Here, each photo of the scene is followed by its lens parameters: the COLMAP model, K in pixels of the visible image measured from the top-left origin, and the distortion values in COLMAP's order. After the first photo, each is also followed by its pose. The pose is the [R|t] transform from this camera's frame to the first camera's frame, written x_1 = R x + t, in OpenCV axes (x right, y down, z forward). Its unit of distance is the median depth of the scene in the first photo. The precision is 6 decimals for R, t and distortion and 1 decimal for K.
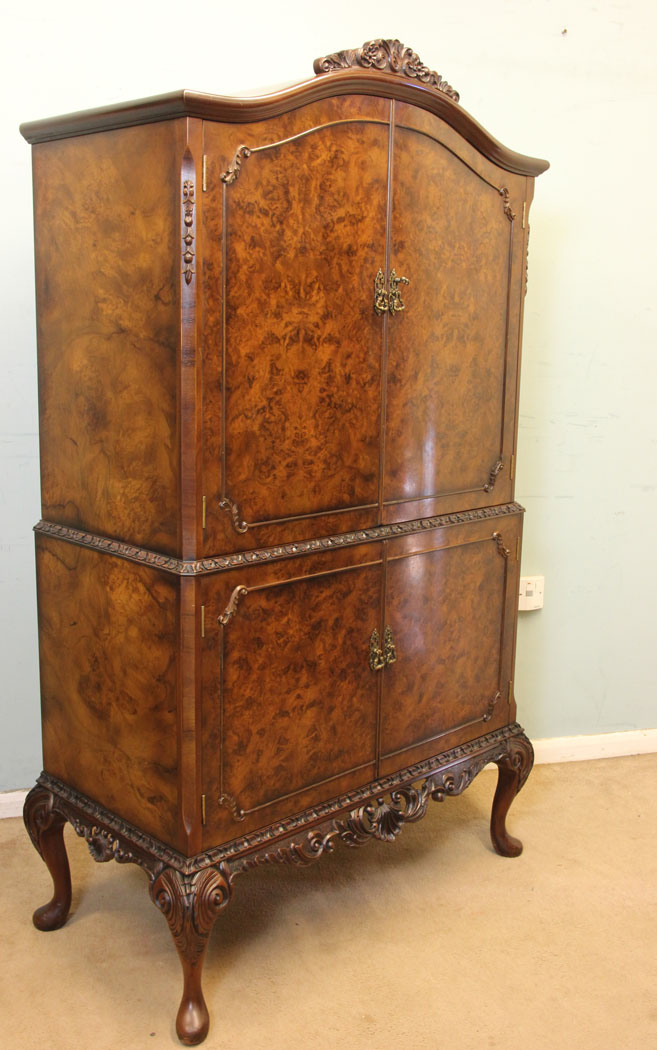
lens RADIAL K [[1089.7, 0, 328.5], [0, 1089.7, 525.0], [0, 0, 1]] dist [-0.073783, 0.125679]
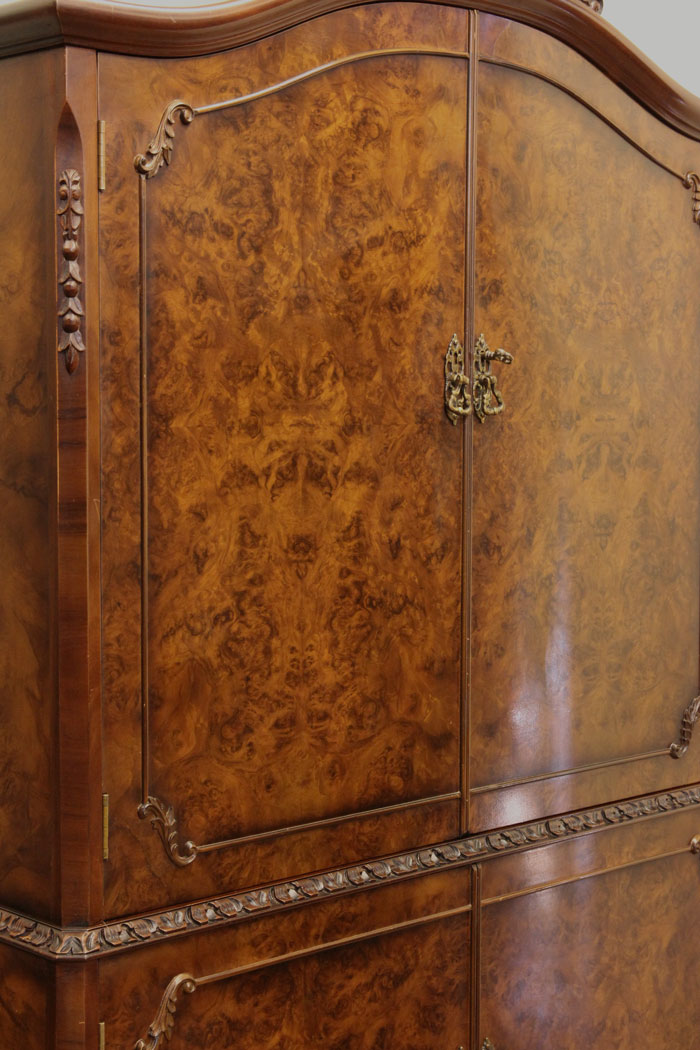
lens RADIAL K [[1886.8, 0, 346.7], [0, 1886.8, 538.3], [0, 0, 1]] dist [0.060760, 0.199435]
pose [[0.999679, -0.015564, -0.019982, 0.013003], [0.013111, 0.992985, -0.117510, -0.036297], [0.021671, 0.117211, 0.992871, 0.124422]]
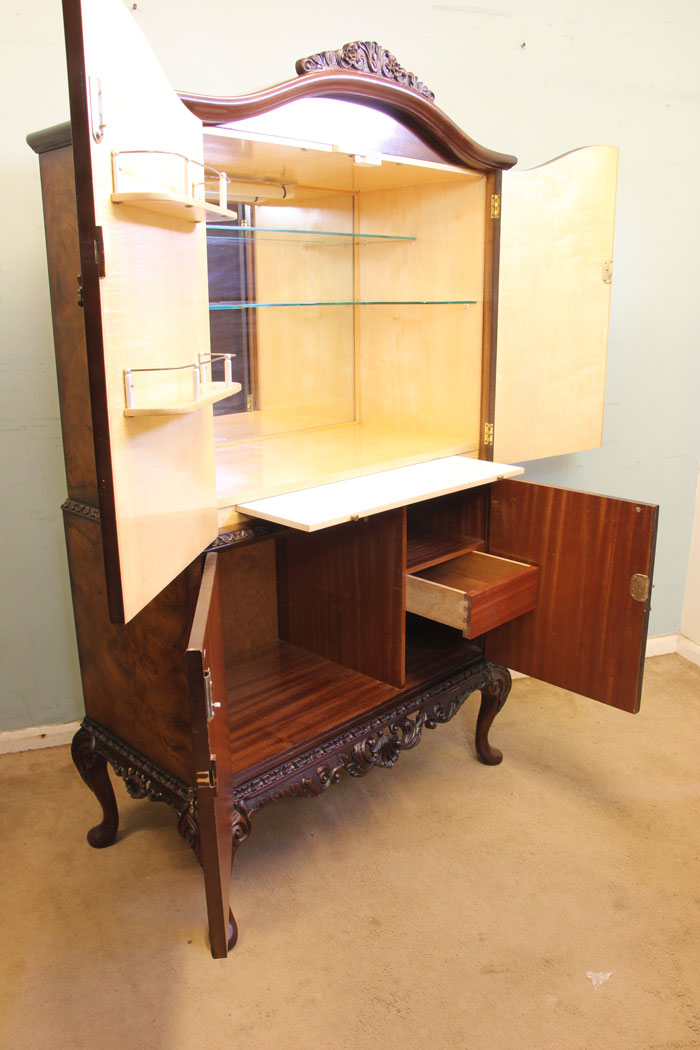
lens RADIAL K [[836.1, 0, 352.3], [0, 836.1, 535.0], [0, 0, 1]] dist [-0.112835, 0.060559]
pose [[0.999409, -0.032062, 0.012422, 0.015850], [0.030861, 0.995724, 0.087076, -0.035220], [-0.015160, -0.086641, 0.996124, 0.162436]]
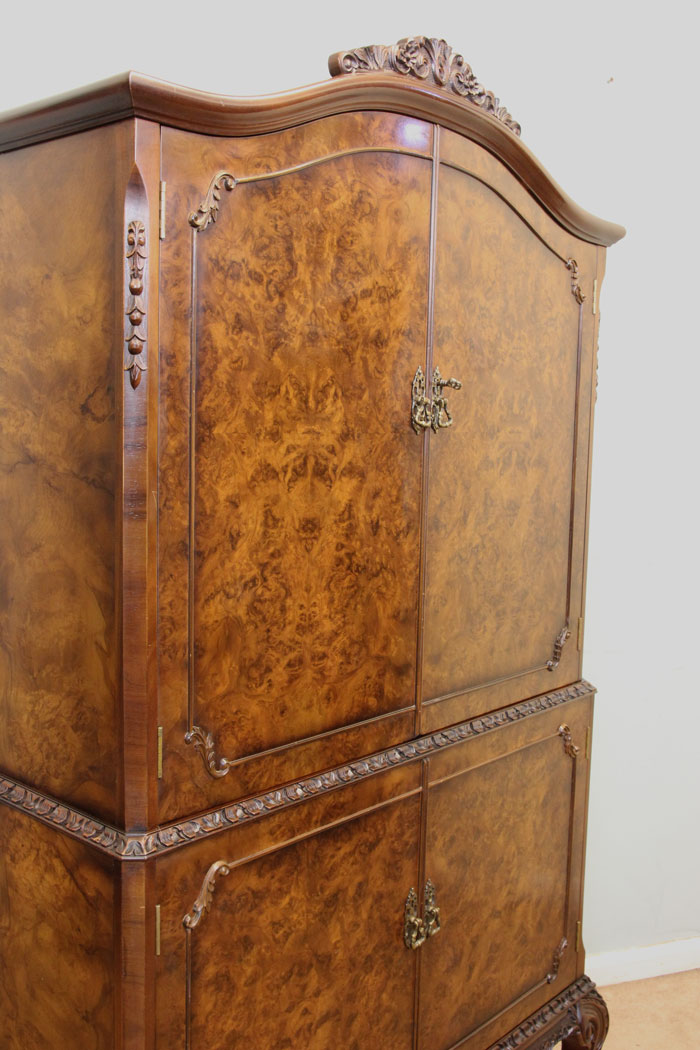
lens RADIAL K [[1062.5, 0, 350.2], [0, 1062.5, 530.4], [0, 0, 1]] dist [-0.084757, 0.157046]
pose [[0.997634, -0.005353, 0.068546, -0.043339], [0.011021, 0.996524, -0.082573, -0.079915], [-0.067866, 0.083133, 0.994225, 0.354901]]
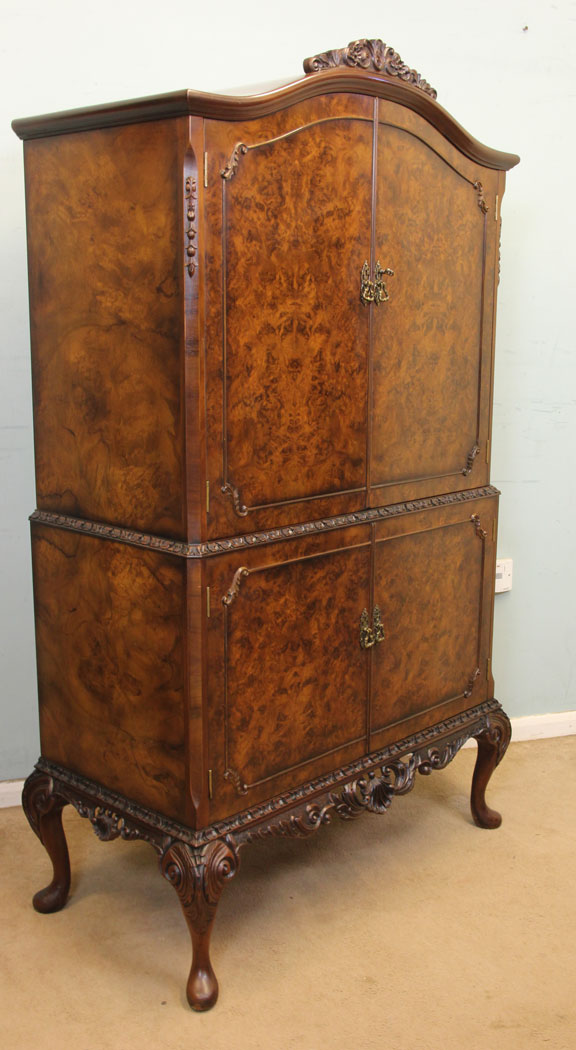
lens RADIAL K [[1118.0, 0, 328.1], [0, 1118.0, 536.8], [0, 0, 1]] dist [-0.074574, 0.122259]
pose [[0.997946, -0.020799, 0.060591, -0.059941], [0.020064, 0.999718, 0.012711, 0.014020], [-0.060838, -0.011469, 0.998082, -0.065195]]
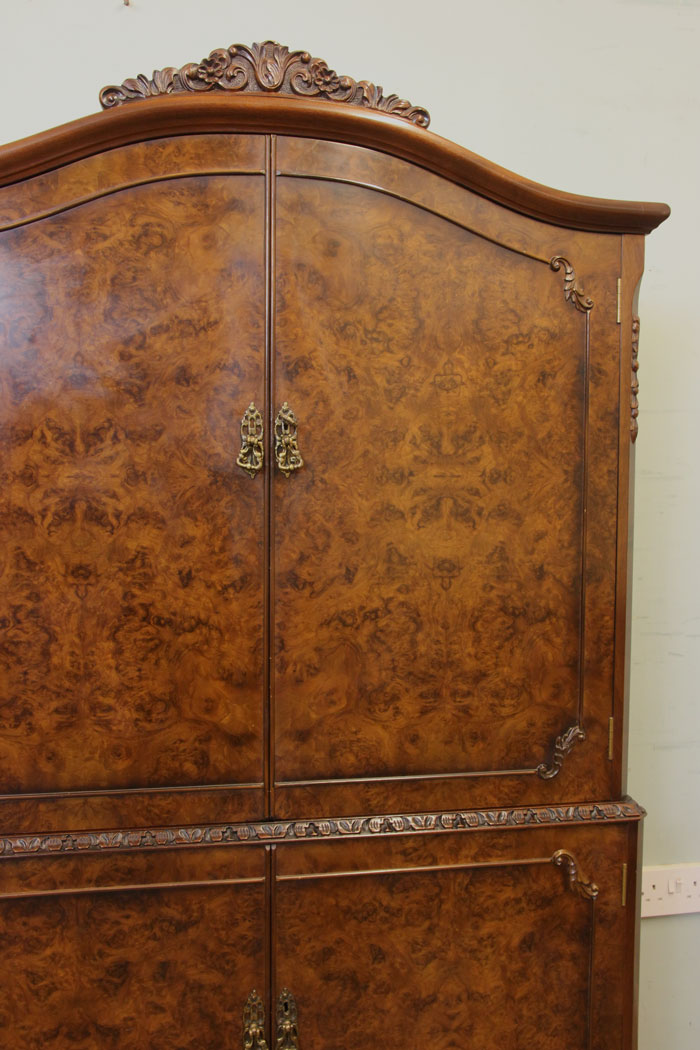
lens RADIAL K [[1062.5, 0, 350.2], [0, 1062.5, 530.4], [0, 0, 1]] dist [-0.084757, 0.157046]
pose [[0.826975, 0.021603, -0.561824, 0.442688], [-0.097522, 0.989626, -0.105494, -0.108727], [0.553717, 0.142031, 0.820503, 0.559523]]
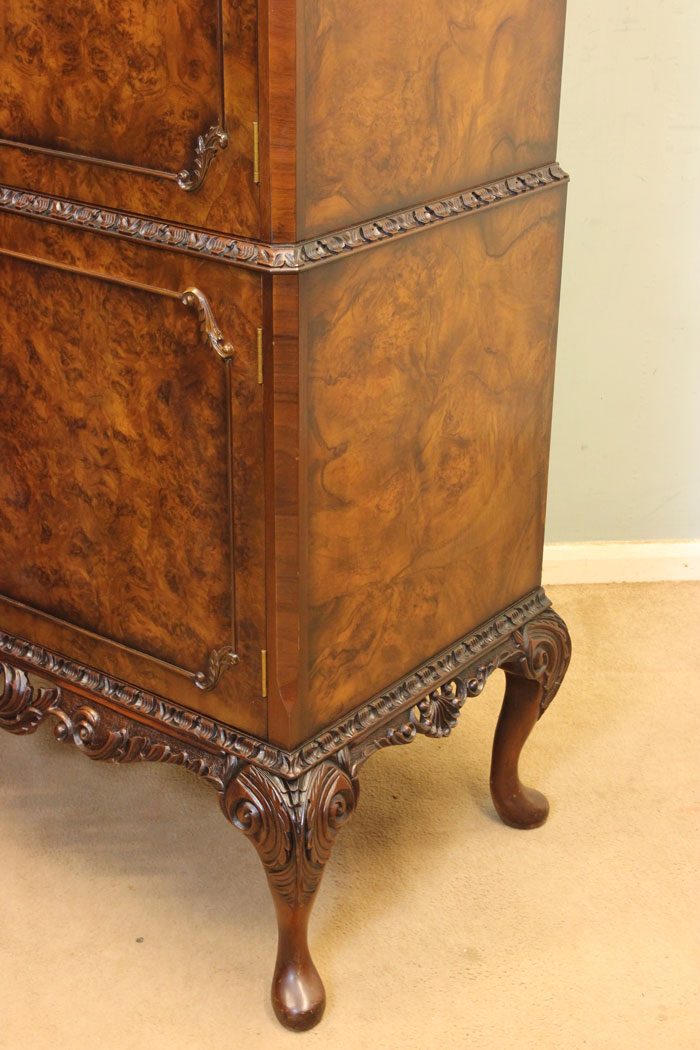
lens RADIAL K [[1663.6, 0, 353.3], [0, 1663.6, 547.3], [0, 0, 1]] dist [0.024534, 0.261448]
pose [[0.142970, 0.400548, -0.905053, 0.974141], [-0.203902, 0.906751, 0.369089, -0.191579], [0.968496, 0.131773, 0.211311, 1.125425]]
